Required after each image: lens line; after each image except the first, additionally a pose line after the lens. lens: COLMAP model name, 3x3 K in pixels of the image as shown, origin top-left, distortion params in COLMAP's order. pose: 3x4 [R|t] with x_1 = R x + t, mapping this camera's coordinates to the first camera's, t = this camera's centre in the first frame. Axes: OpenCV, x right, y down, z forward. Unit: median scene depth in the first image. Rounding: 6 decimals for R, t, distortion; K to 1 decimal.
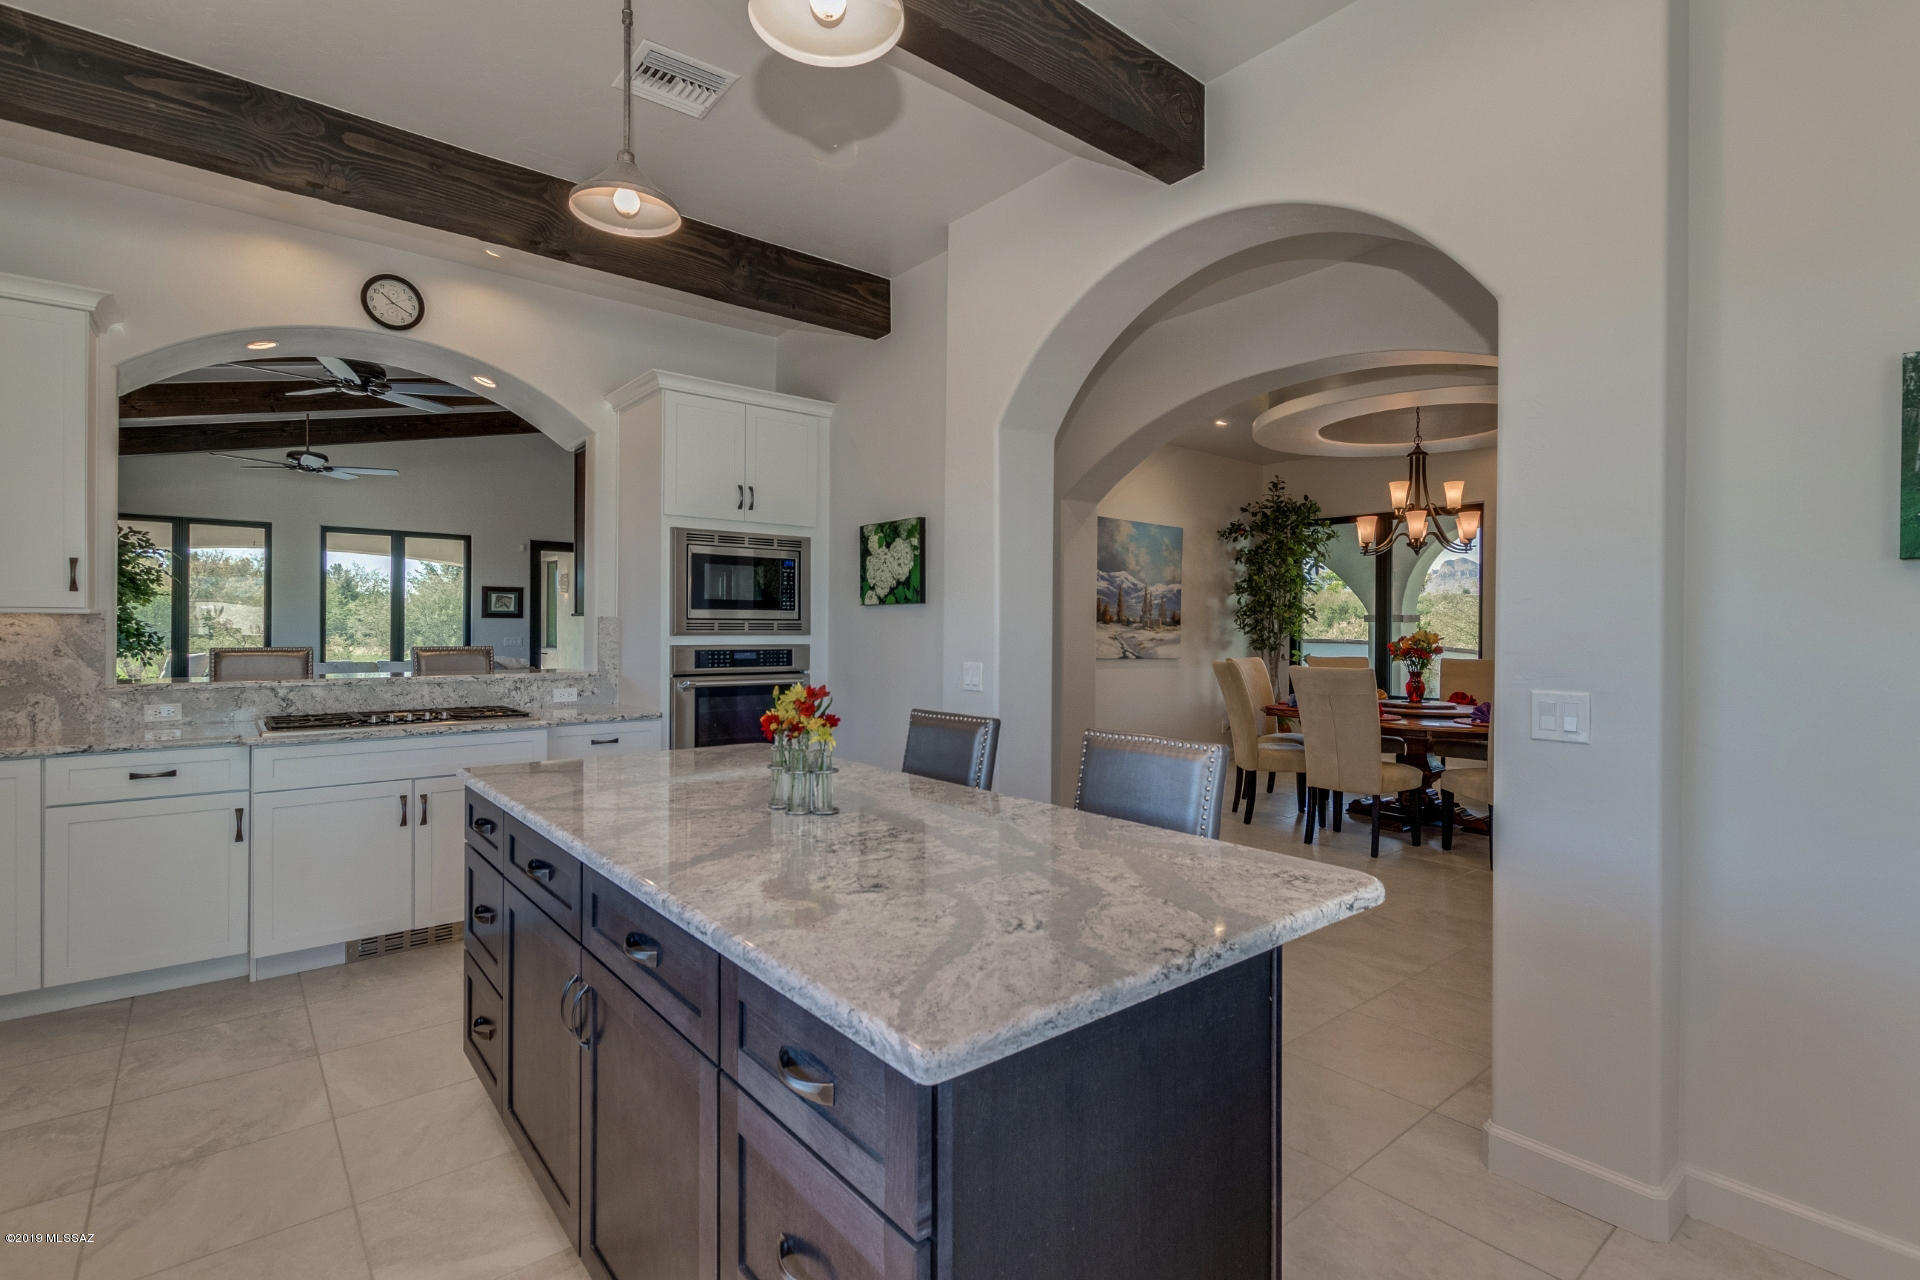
lens RADIAL K [[887.5, 0, 946.1], [0, 887.5, 637.8], [0, 0, 1]] dist [0.003800, 0.001947]
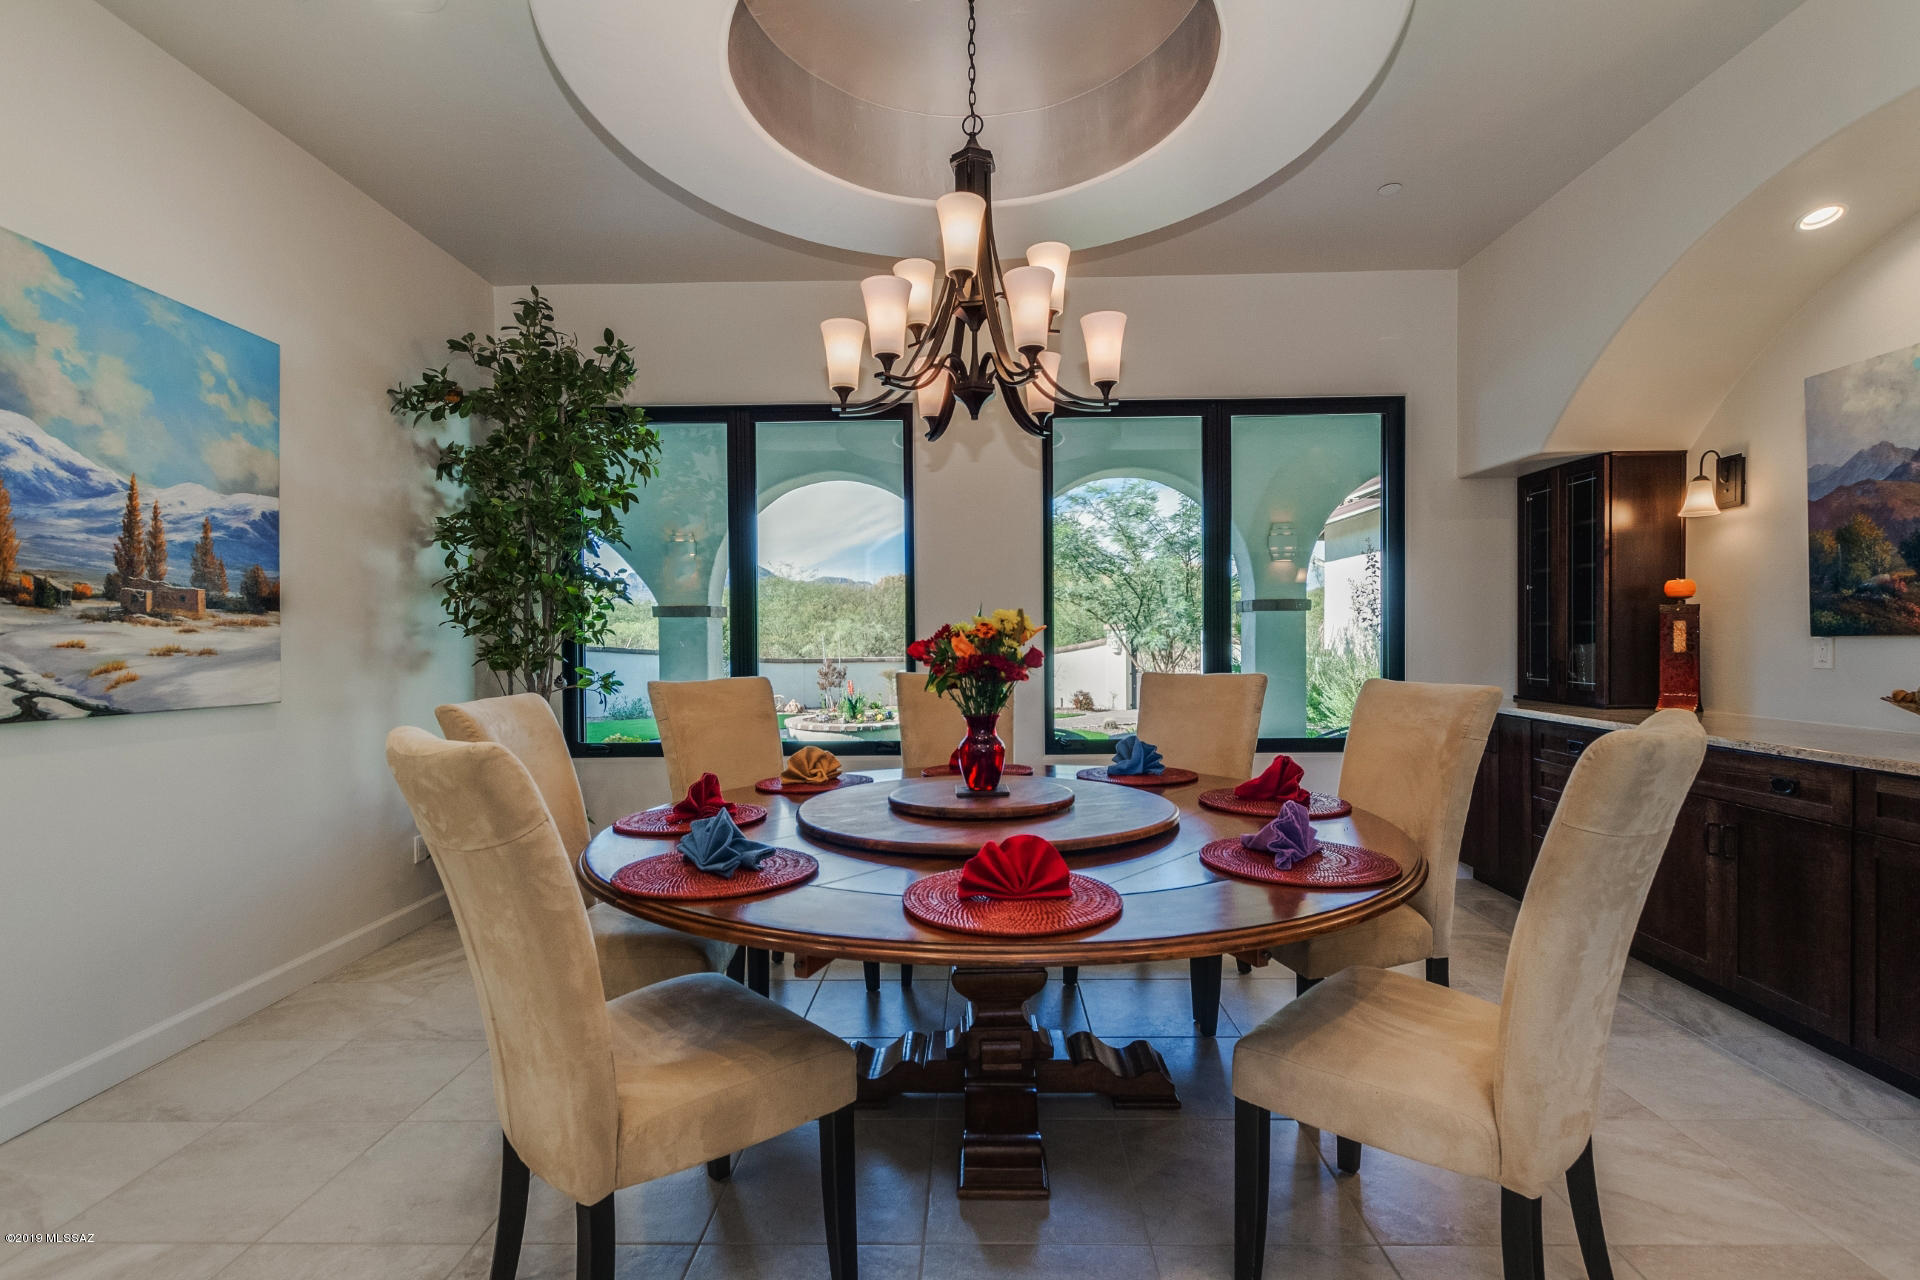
lens RADIAL K [[887.5, 0, 976.5], [0, 887.5, 645.8], [0, 0, 1]] dist [0.003800, 0.001947]
pose [[0.639974, -0.017673, 0.768193, 0.164212], [0.019029, 0.999793, 0.007149, 0.003072], [-0.768161, 0.010043, 0.640178, 0.539042]]
